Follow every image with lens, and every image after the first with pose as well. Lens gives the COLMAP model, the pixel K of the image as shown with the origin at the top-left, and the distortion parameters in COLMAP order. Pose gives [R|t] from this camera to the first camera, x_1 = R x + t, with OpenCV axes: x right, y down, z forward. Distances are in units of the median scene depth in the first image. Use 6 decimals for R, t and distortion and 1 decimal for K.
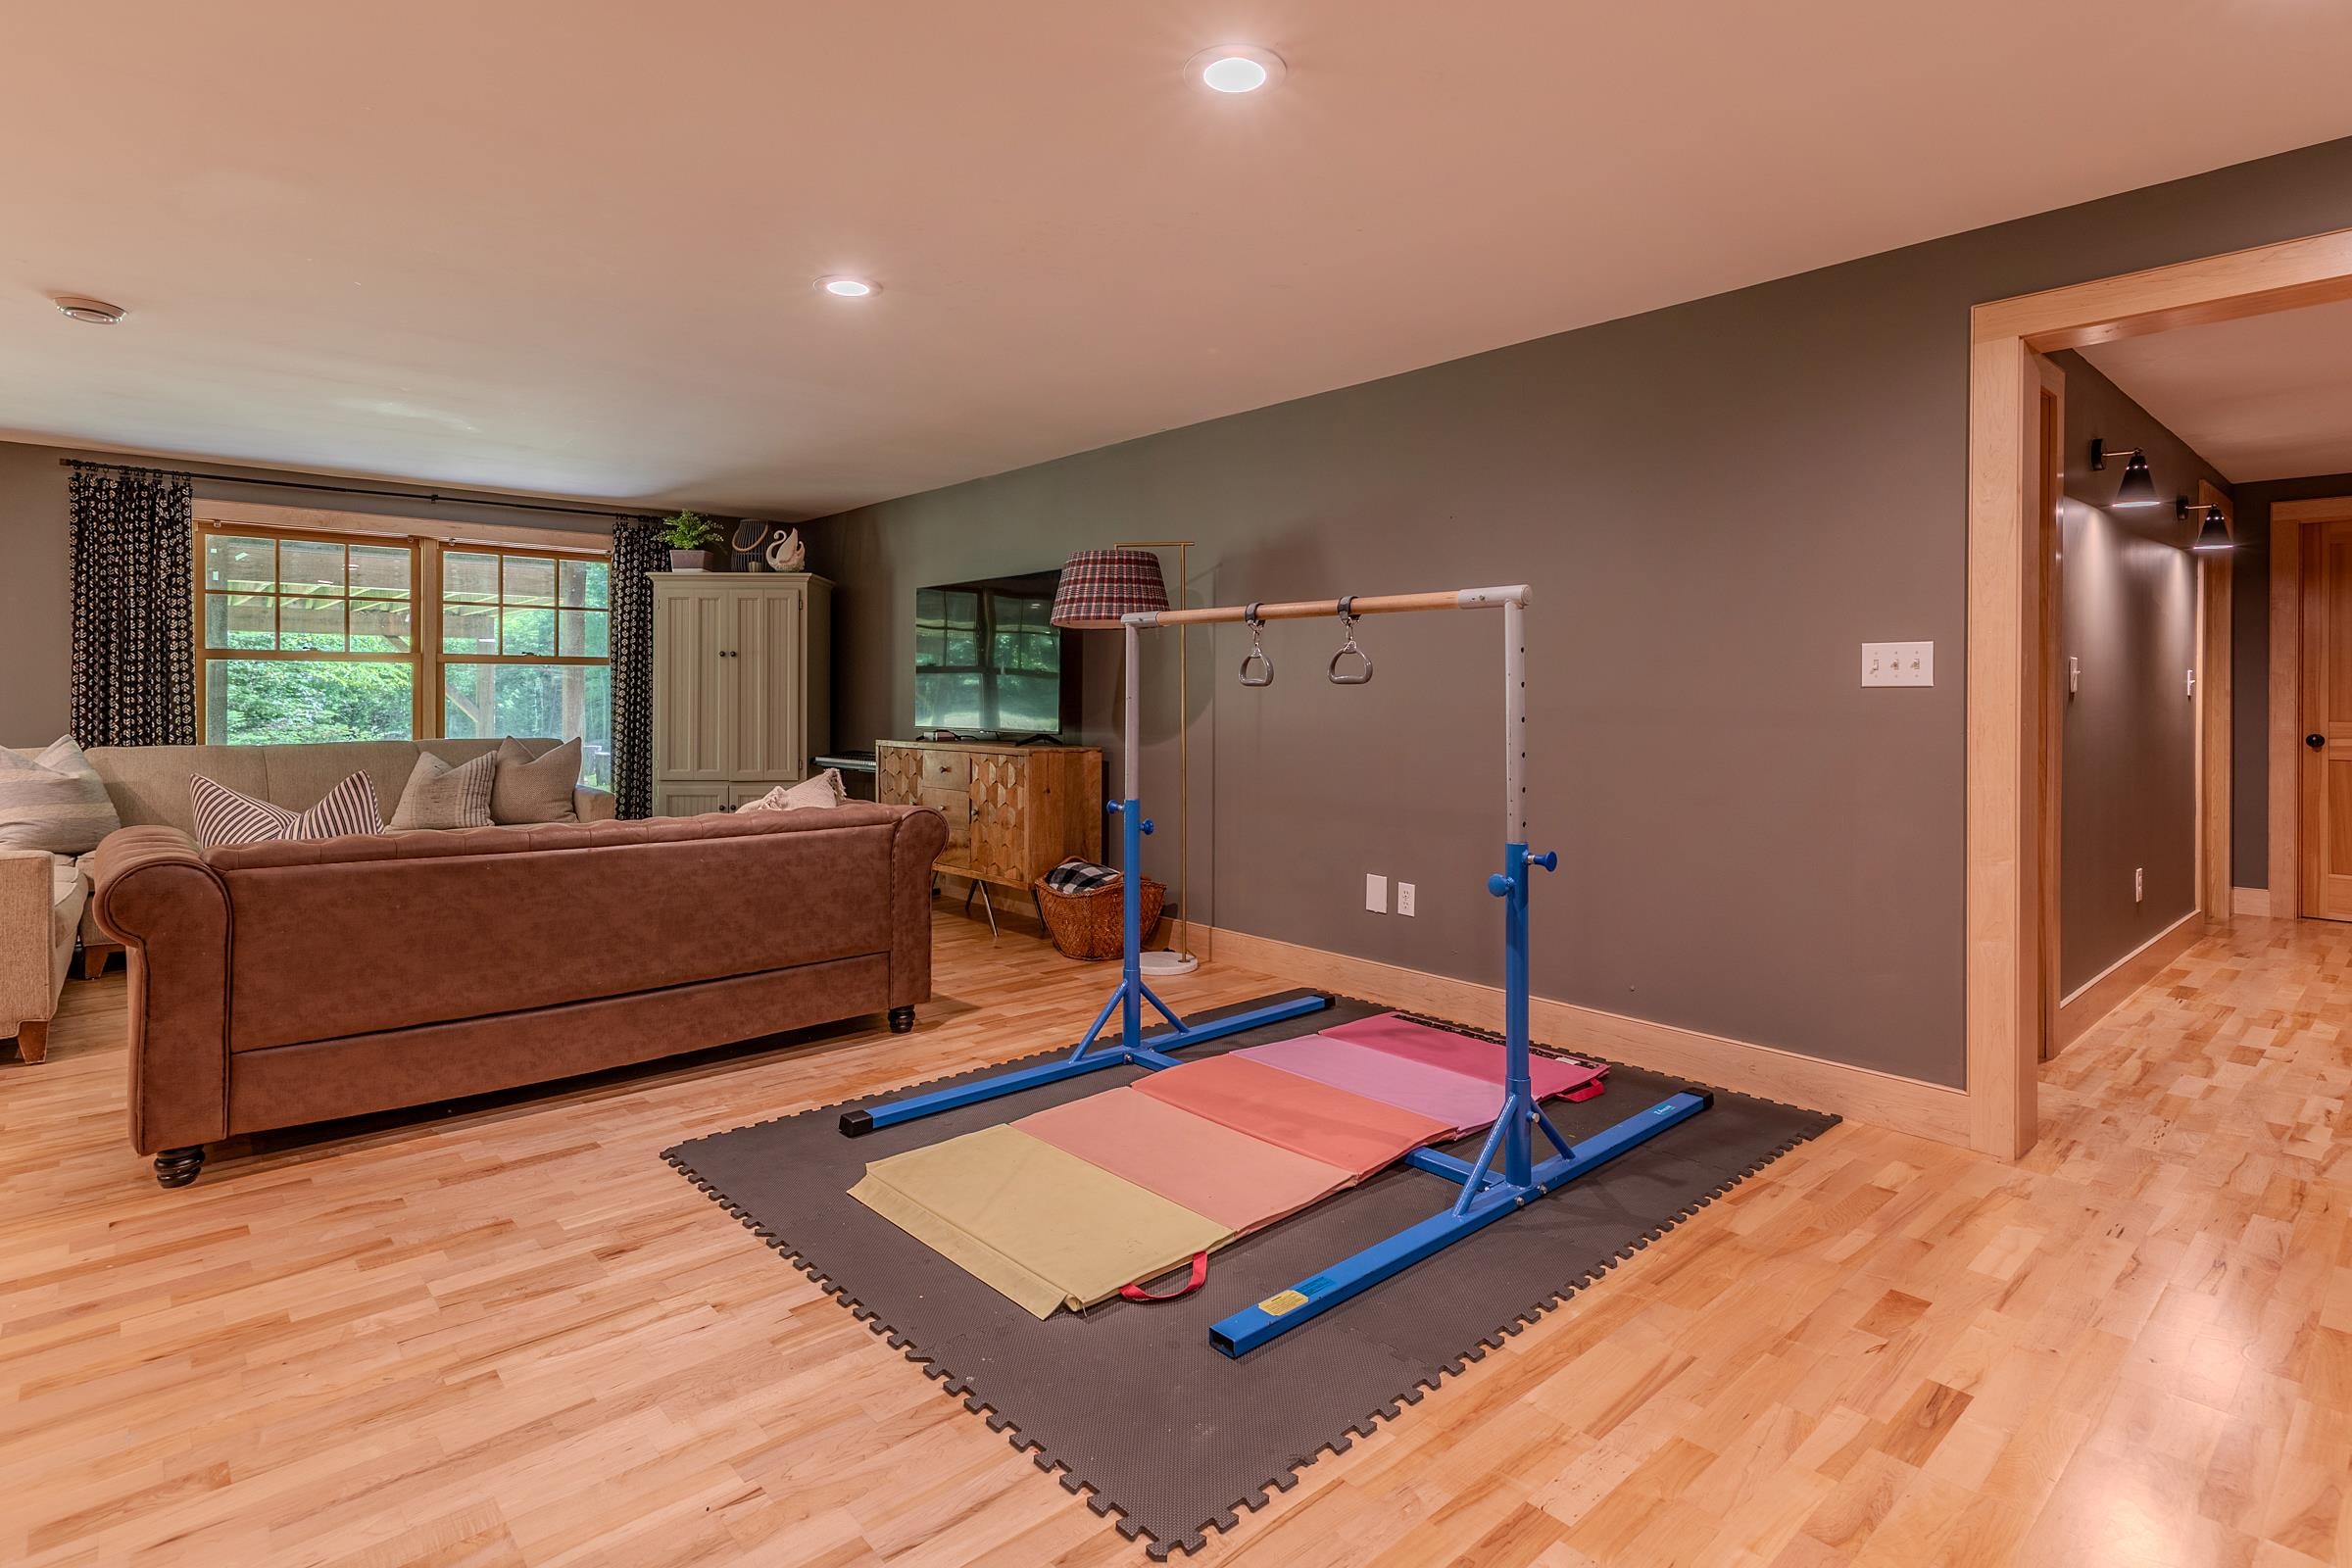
lens RADIAL K [[1139.1, 0, 1182.2], [0, 1139.1, 719.5], [0, 0, 1]] dist [0.003674, 0.000092]
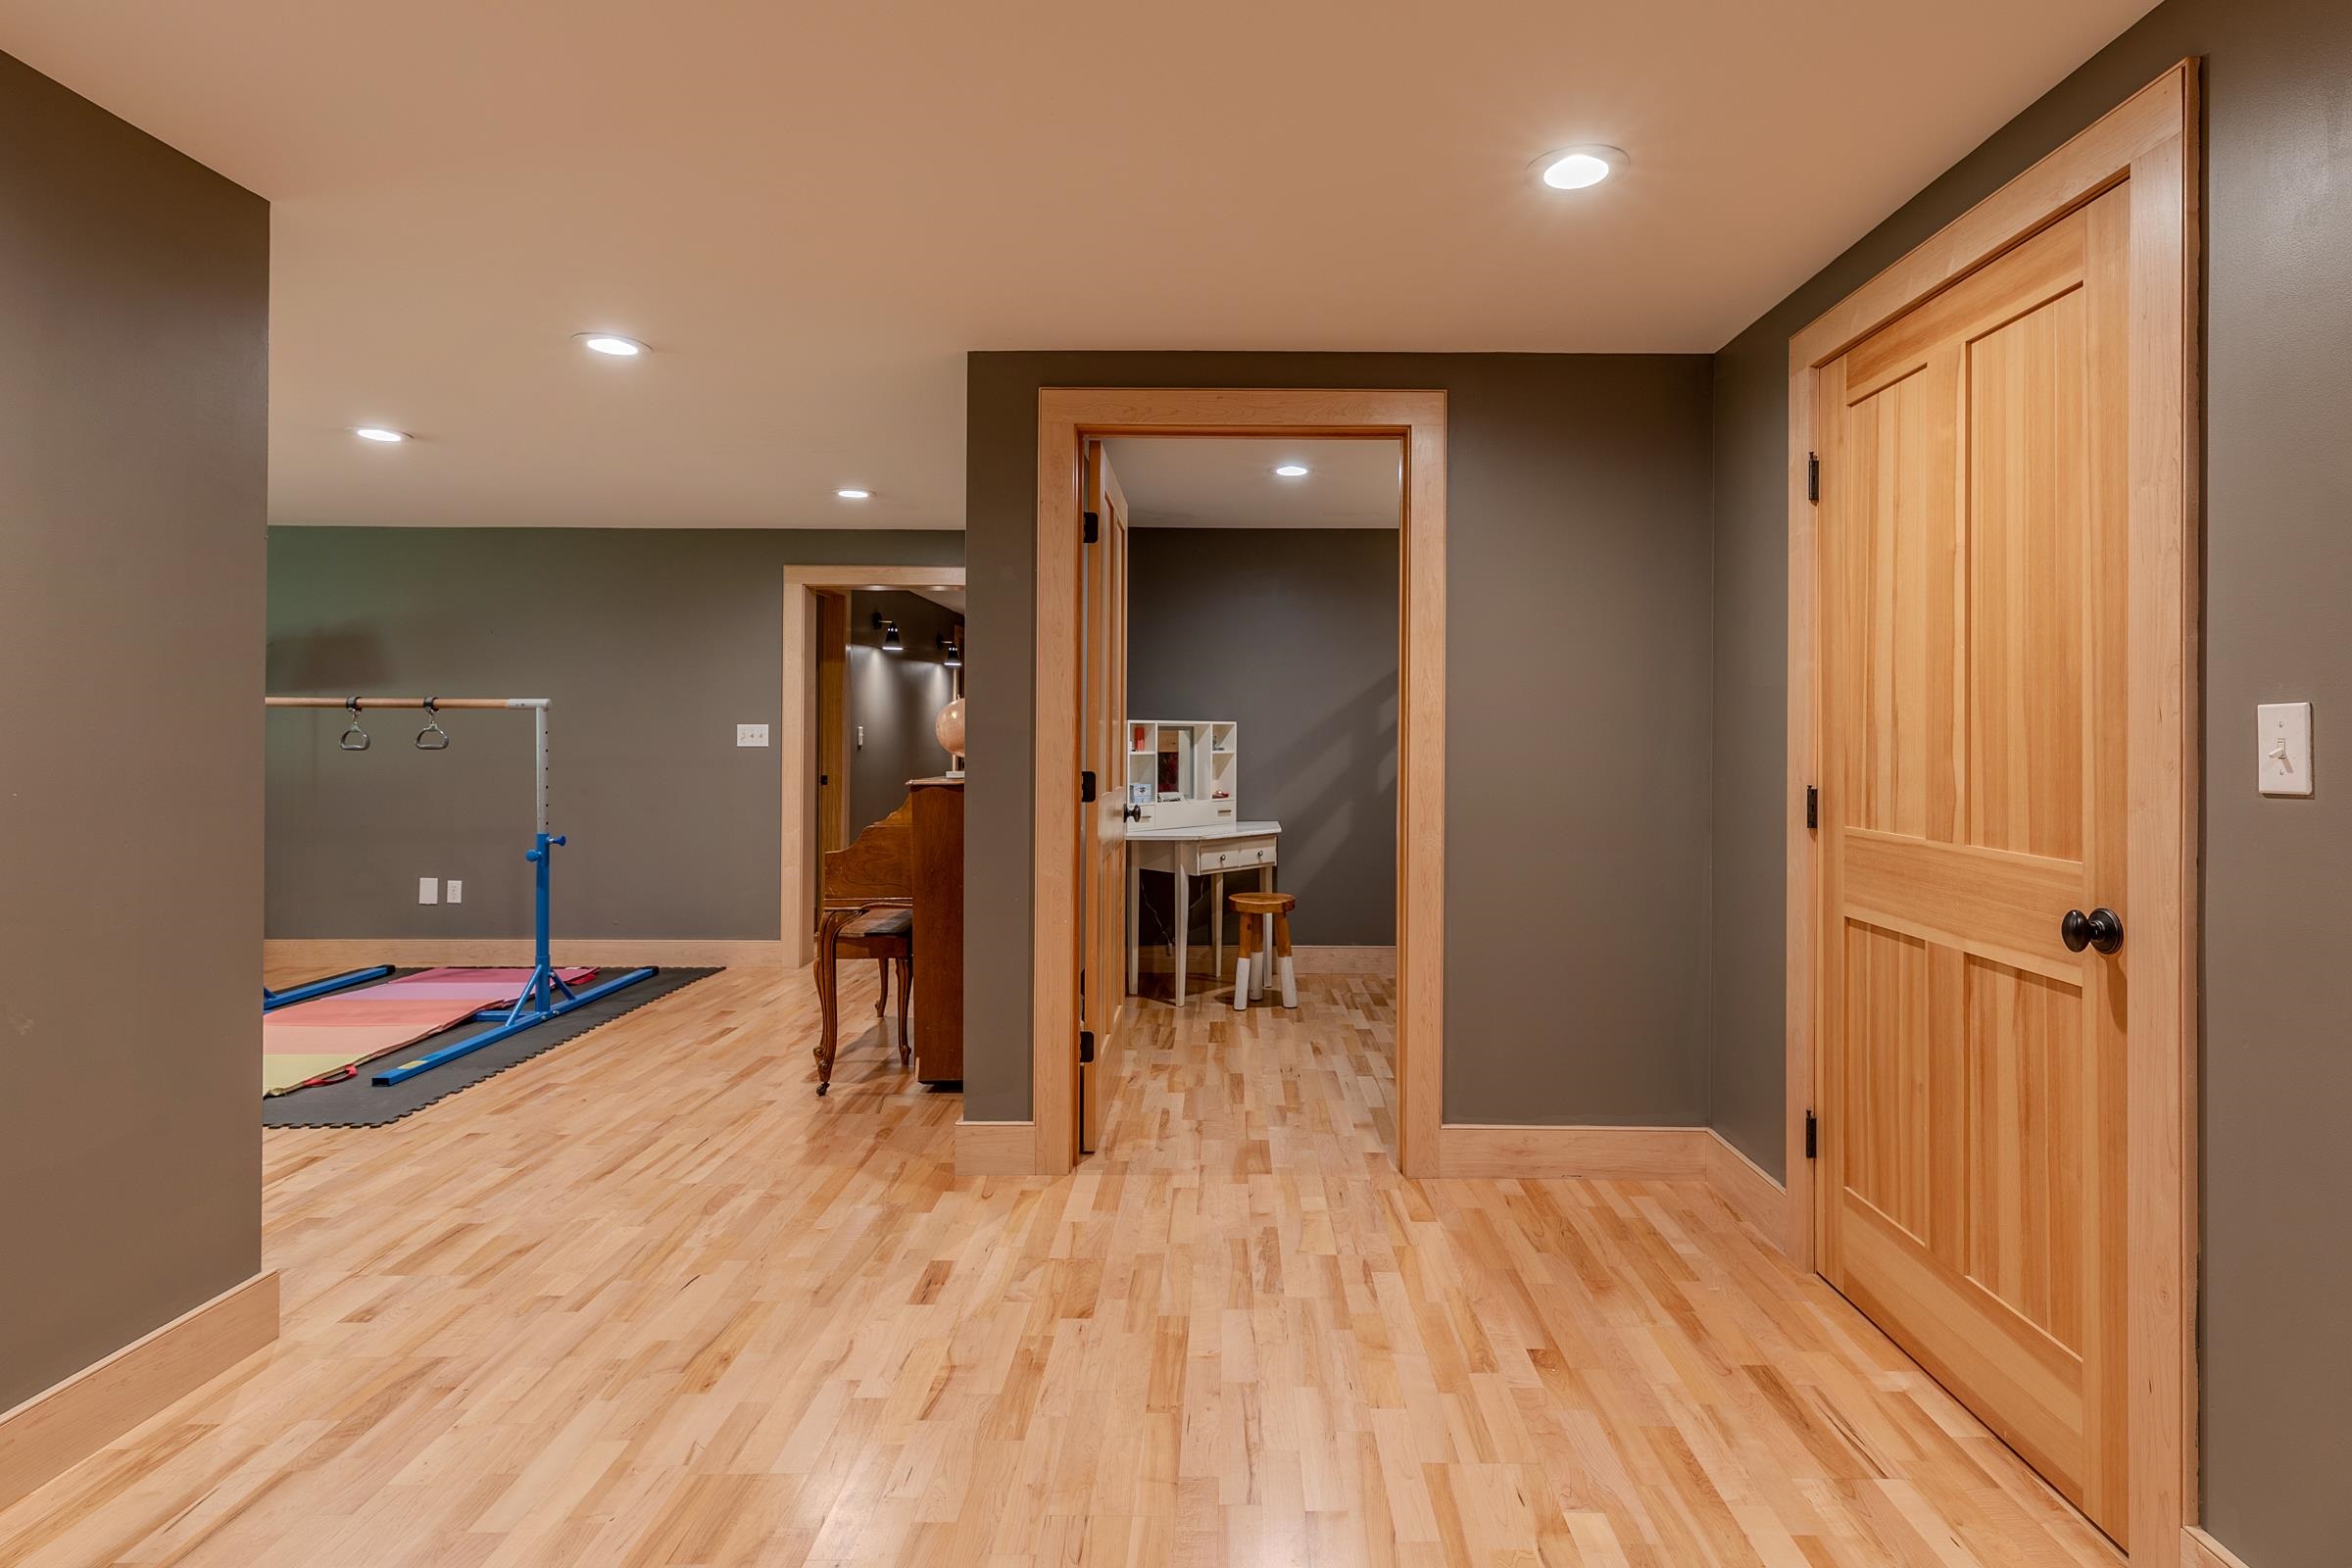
lens RADIAL K [[1085.7, 0, 1188.5], [0, 1085.7, 711.4], [0, 0, 1]] dist [0.002395, 0.000177]
pose [[0.676888, 0.013058, 0.735970, -0.278876], [0.013081, 0.999471, -0.029764, -0.024894], [-0.735970, 0.029774, 0.676359, -0.910749]]
